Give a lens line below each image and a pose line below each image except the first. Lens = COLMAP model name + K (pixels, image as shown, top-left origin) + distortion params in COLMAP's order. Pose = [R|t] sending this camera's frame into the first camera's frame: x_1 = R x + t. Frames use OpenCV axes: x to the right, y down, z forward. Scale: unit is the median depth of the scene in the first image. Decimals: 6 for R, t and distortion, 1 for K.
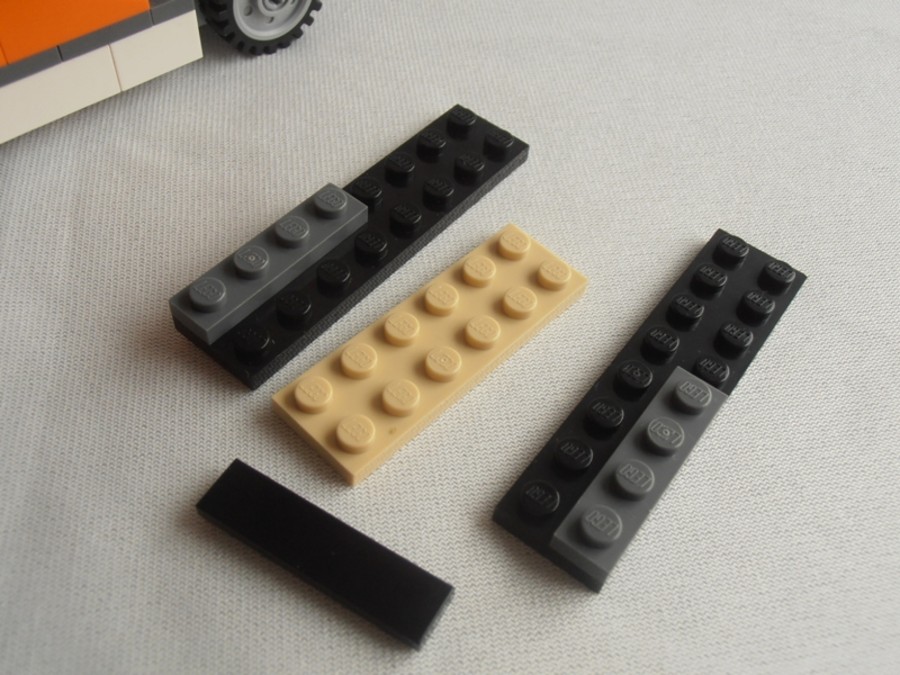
lens RADIAL K [[902.8, 0, 449.4], [0, 902.8, 352.3], [0, 0, 1]] dist [-0.010813, -0.002690]
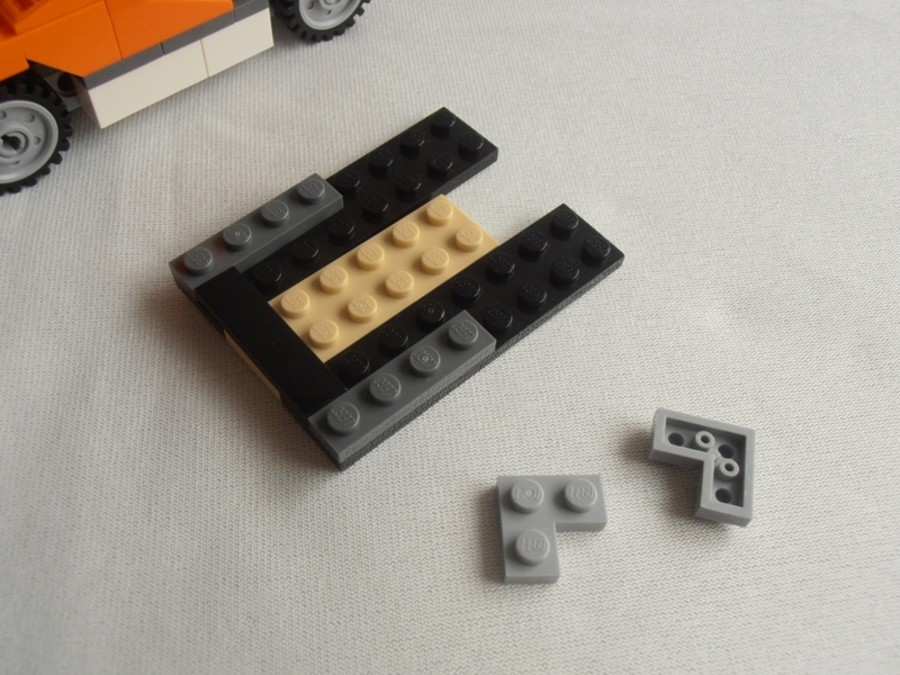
lens RADIAL K [[938.6, 0, 447.8], [0, 938.6, 335.8], [0, 0, 1]] dist [-0.021179, 0.042662]
pose [[0.999759, 0.002554, -0.021788, -0.016089], [-0.001839, 0.999460, 0.032795, 0.012815], [0.021860, -0.032747, 0.999225, -0.240445]]
